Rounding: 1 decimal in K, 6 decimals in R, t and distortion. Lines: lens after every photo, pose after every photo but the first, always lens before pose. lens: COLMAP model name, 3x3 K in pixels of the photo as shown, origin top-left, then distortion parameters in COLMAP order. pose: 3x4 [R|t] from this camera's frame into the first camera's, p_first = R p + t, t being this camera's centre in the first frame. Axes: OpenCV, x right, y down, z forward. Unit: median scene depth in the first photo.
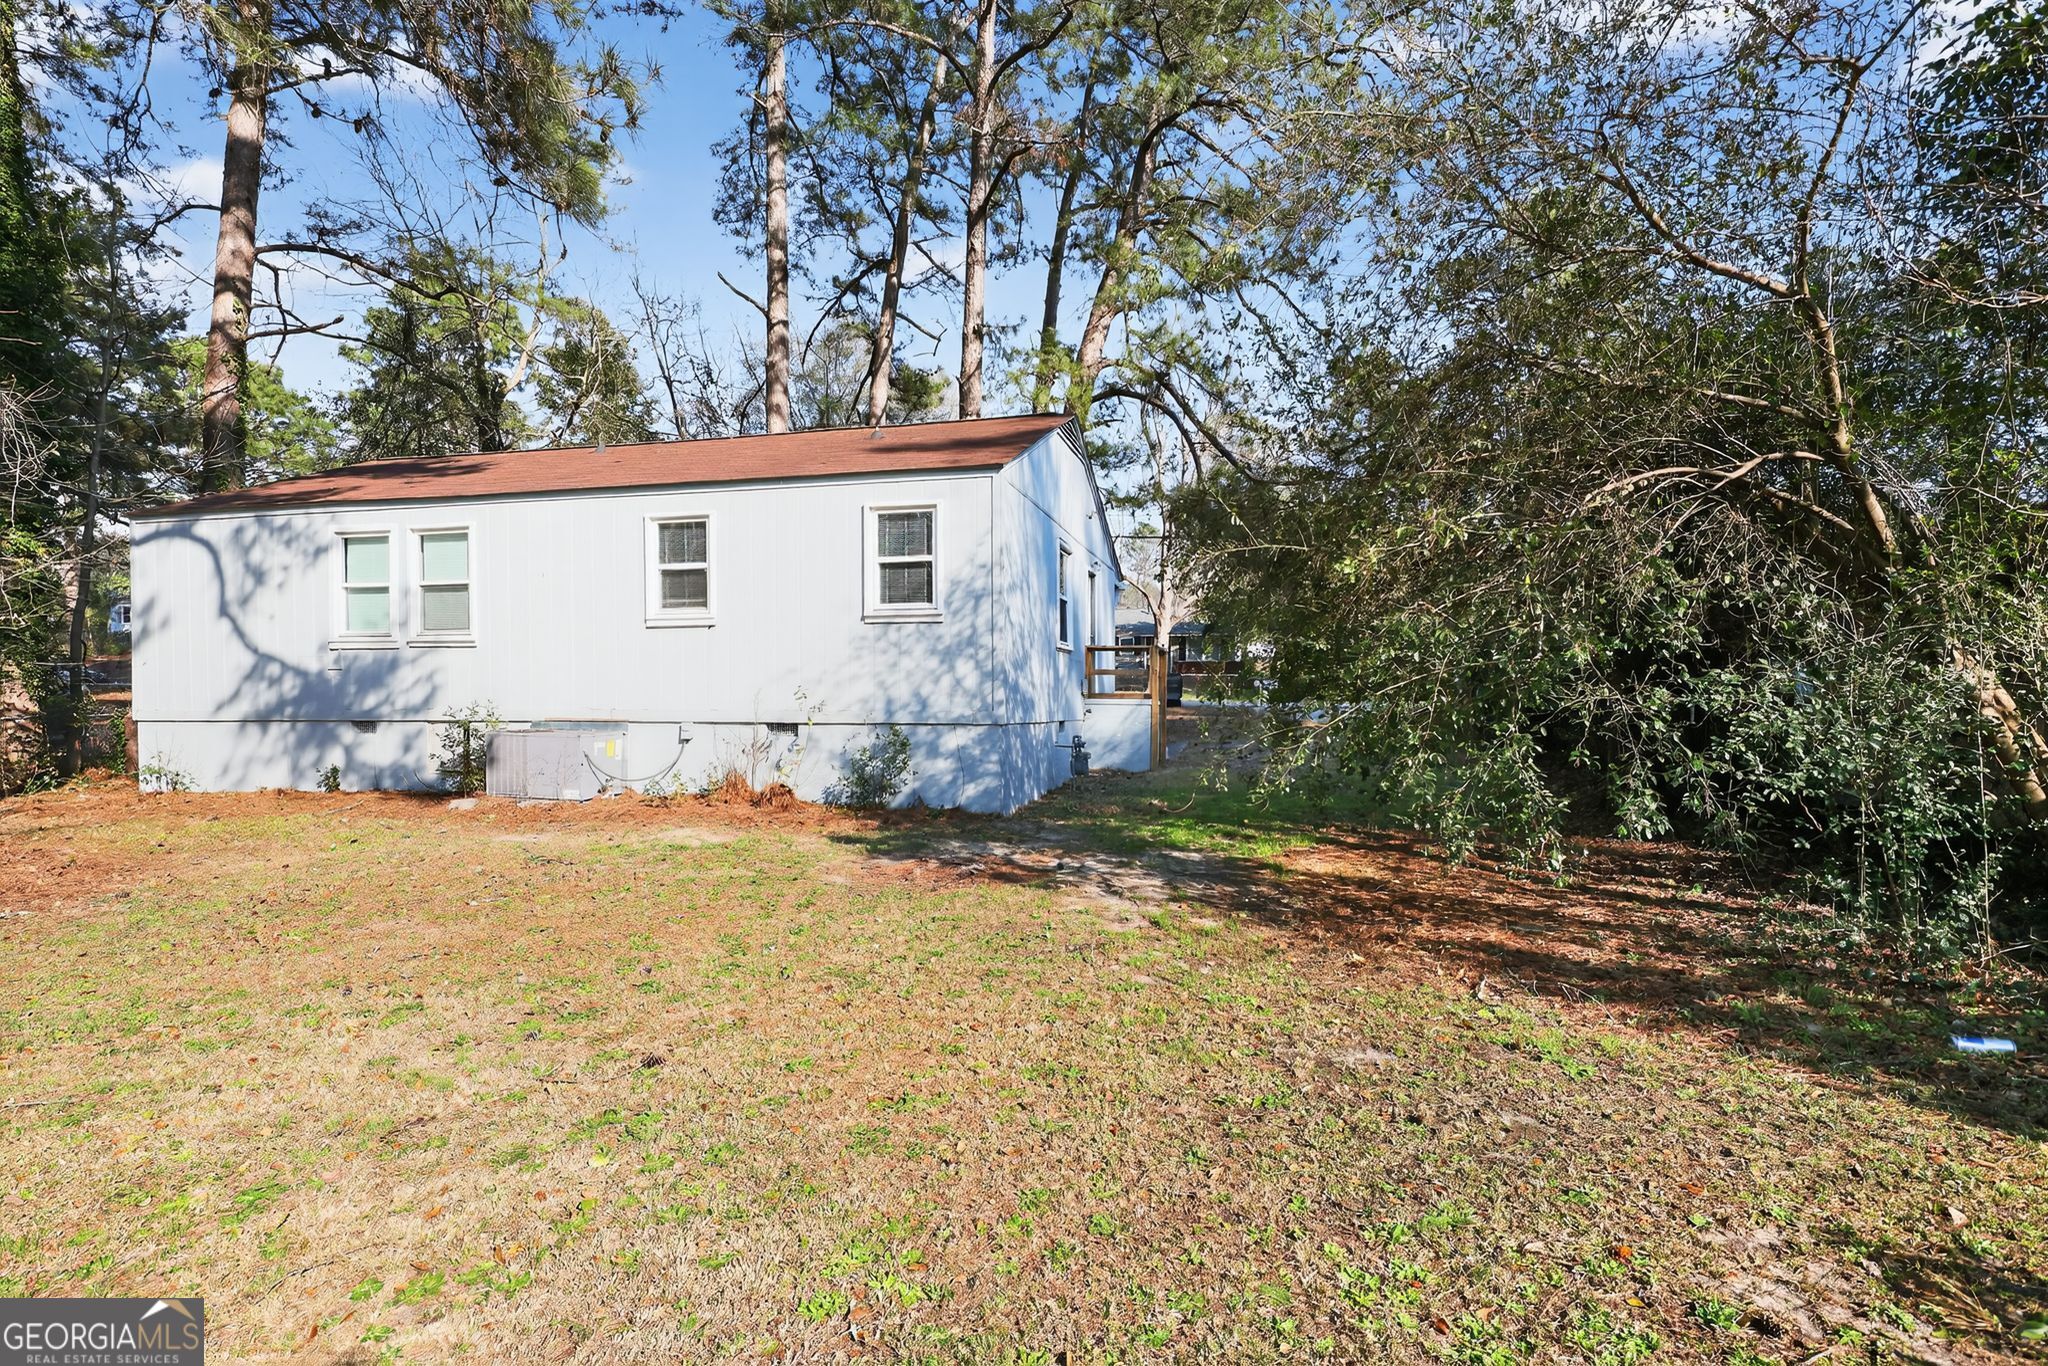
lens RADIAL K [[972.7, 0, 1016.8], [0, 972.7, 681.8], [0, 0, 1]] dist [-0.000894, -0.000144]
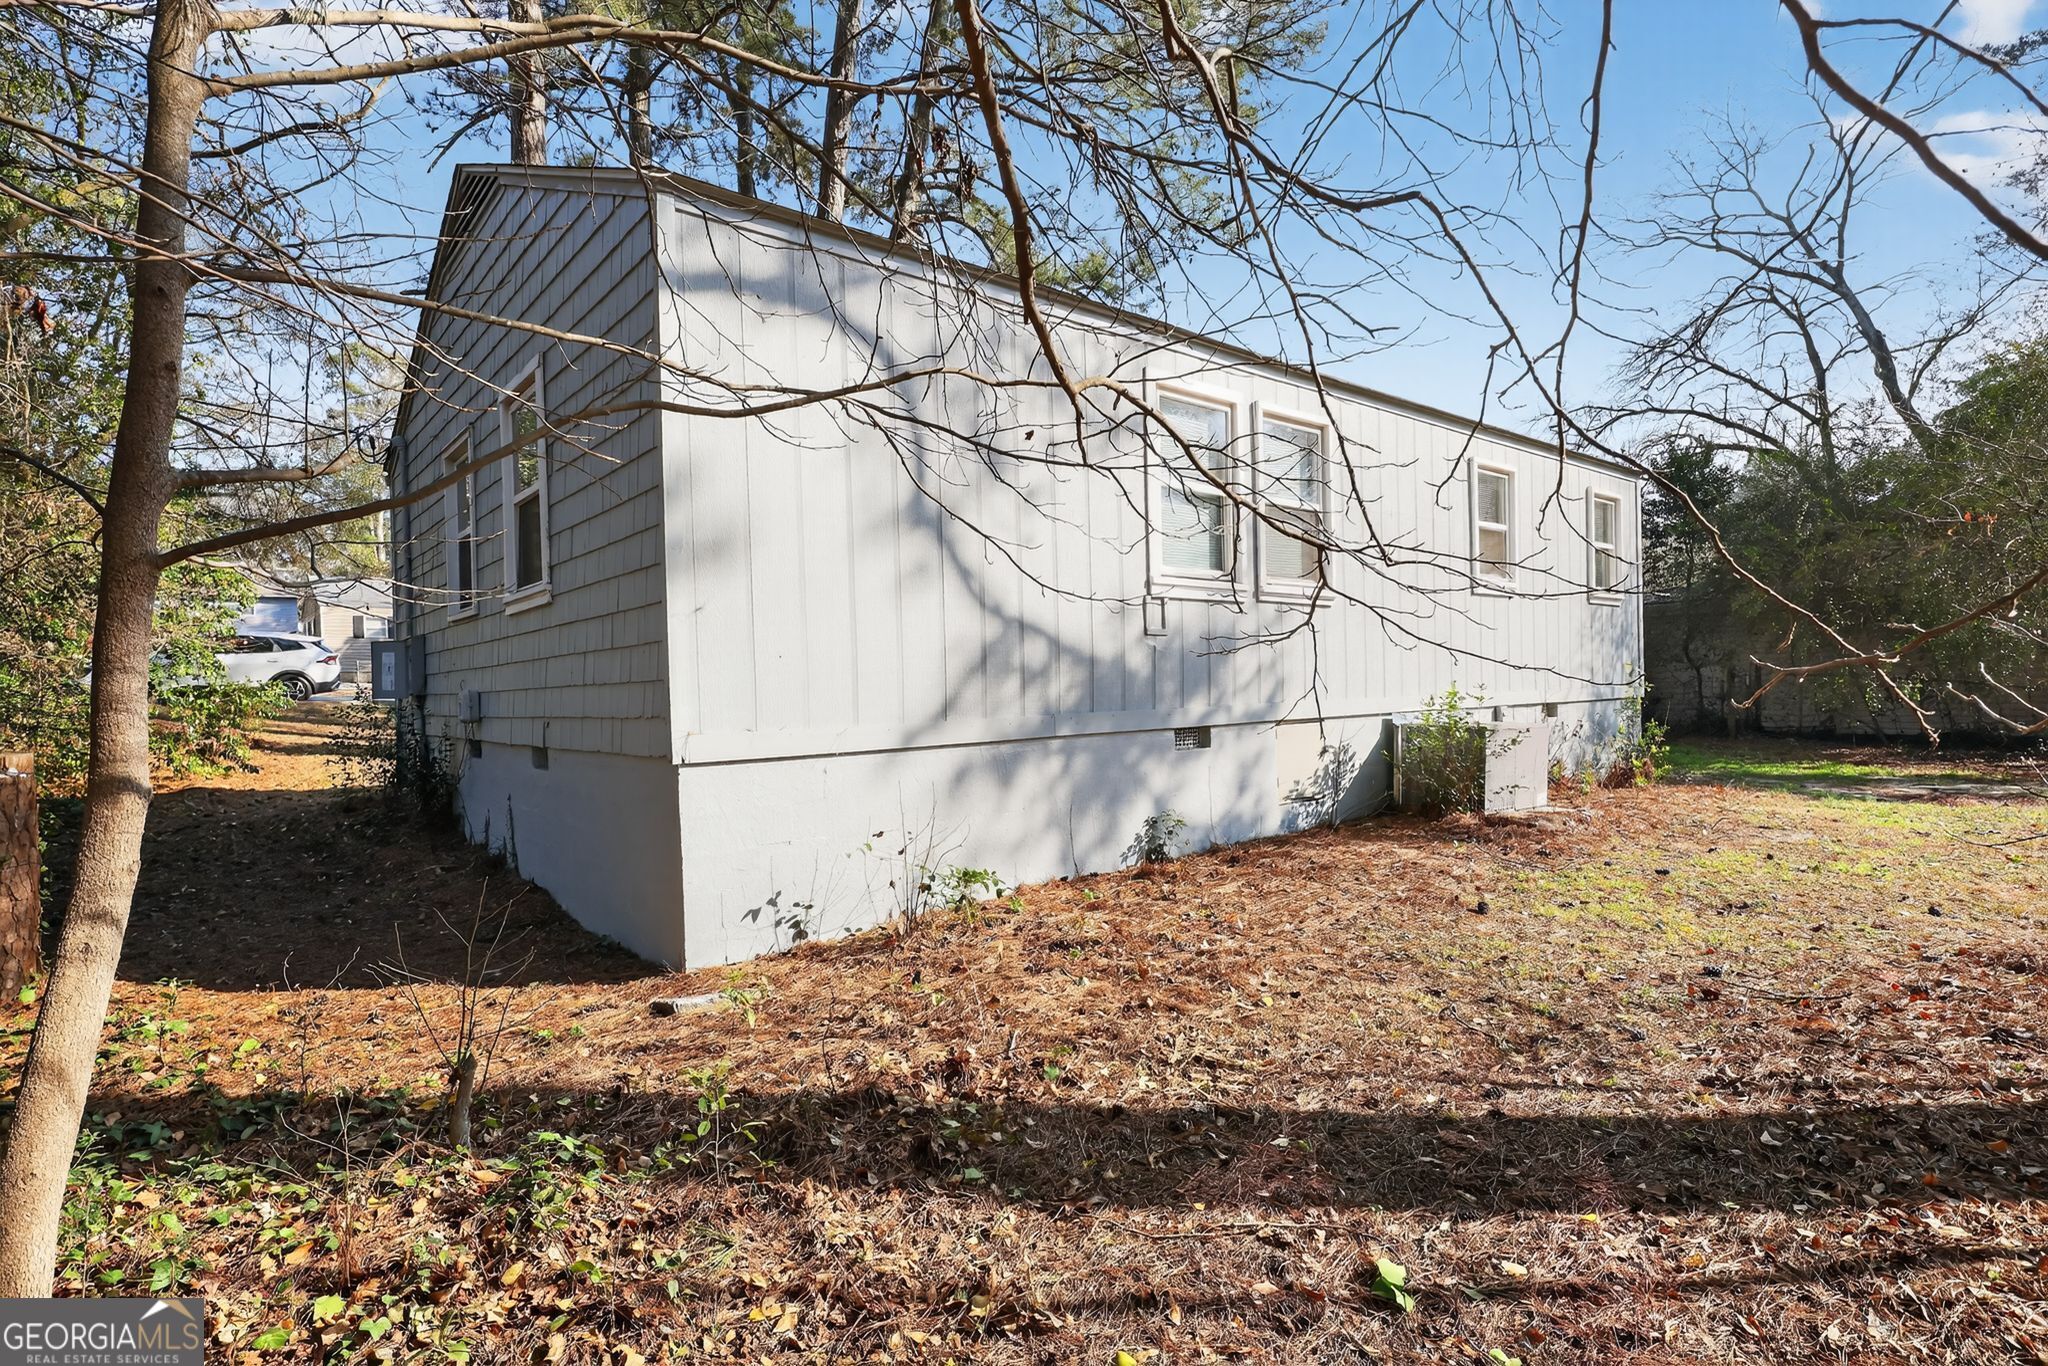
lens RADIAL K [[972.7, 0, 1022.3], [0, 972.7, 677.7], [0, 0, 1]] dist [-0.000894, -0.000144]
pose [[0.743346, 0.005255, -0.668887, -0.431245], [0.003065, 0.999932, 0.011261, -0.005236], [0.668900, -0.010421, 0.743279, 0.617103]]
